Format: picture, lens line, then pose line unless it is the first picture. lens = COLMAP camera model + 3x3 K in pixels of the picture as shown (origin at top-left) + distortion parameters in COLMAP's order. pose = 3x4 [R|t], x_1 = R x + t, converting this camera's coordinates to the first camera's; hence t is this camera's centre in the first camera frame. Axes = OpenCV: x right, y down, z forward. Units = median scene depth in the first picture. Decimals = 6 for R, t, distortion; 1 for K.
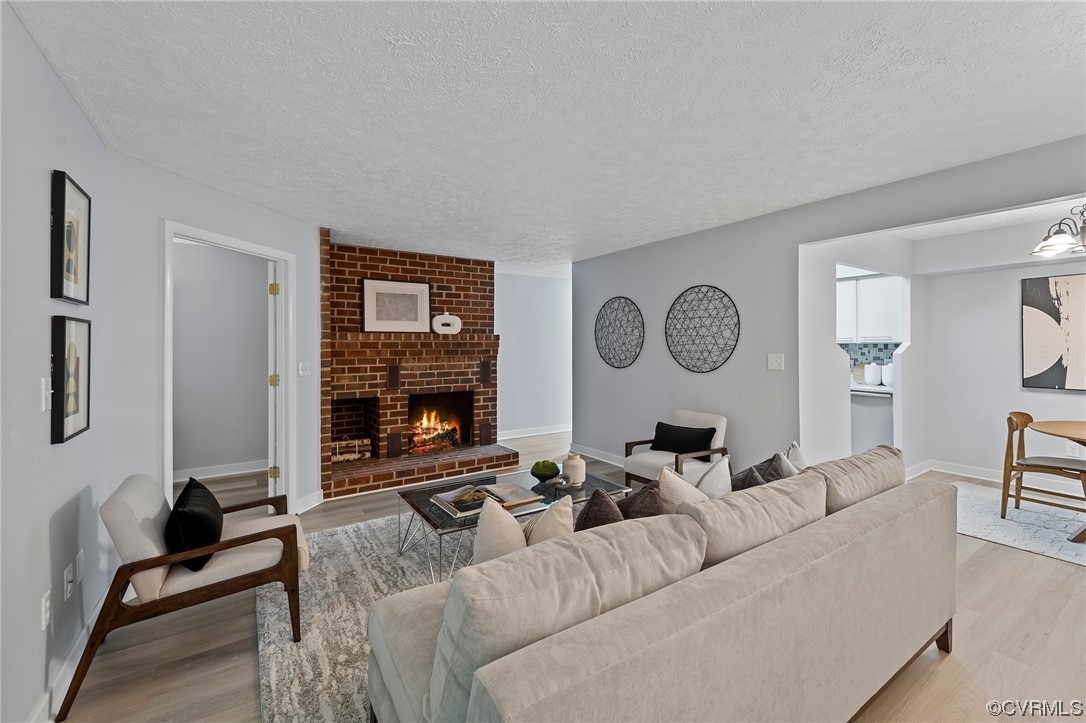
lens RADIAL K [[454.6, 0, 539.4], [0, 454.6, 352.1], [0, 0, 1]] dist [0.007663, -0.000259]
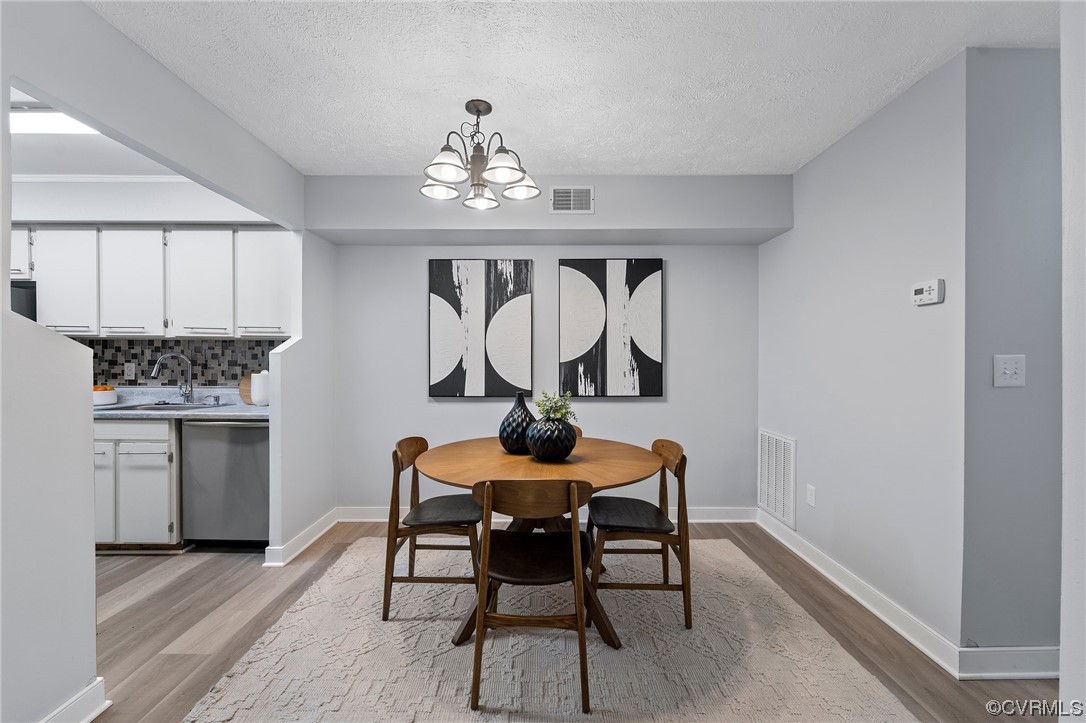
lens RADIAL K [[445.7, 0, 543.0], [0, 445.7, 361.5], [0, 0, 1]] dist [-0.004386, -0.000306]
pose [[0.548869, 0.004777, 0.835895, 0.457776], [0.005820, 0.999938, -0.009536, 0.020907], [-0.835888, 0.010099, 0.548807, 0.368001]]
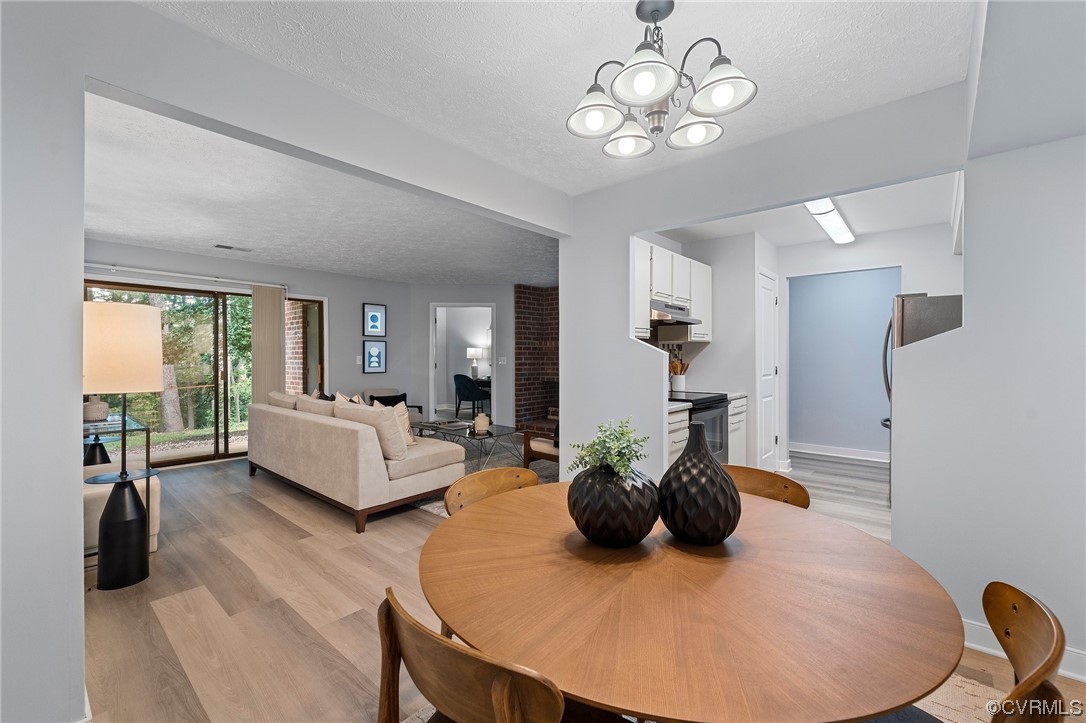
lens RADIAL K [[454.7, 0, 530.6], [0, 454.7, 358.7], [0, 0, 1]] dist [0.021506, -0.000127]
pose [[0.262764, 0.007687, -0.964829, 1.066657], [-0.010995, 0.999927, 0.004972, 0.013010], [0.964797, 0.009302, 0.262829, 0.470928]]
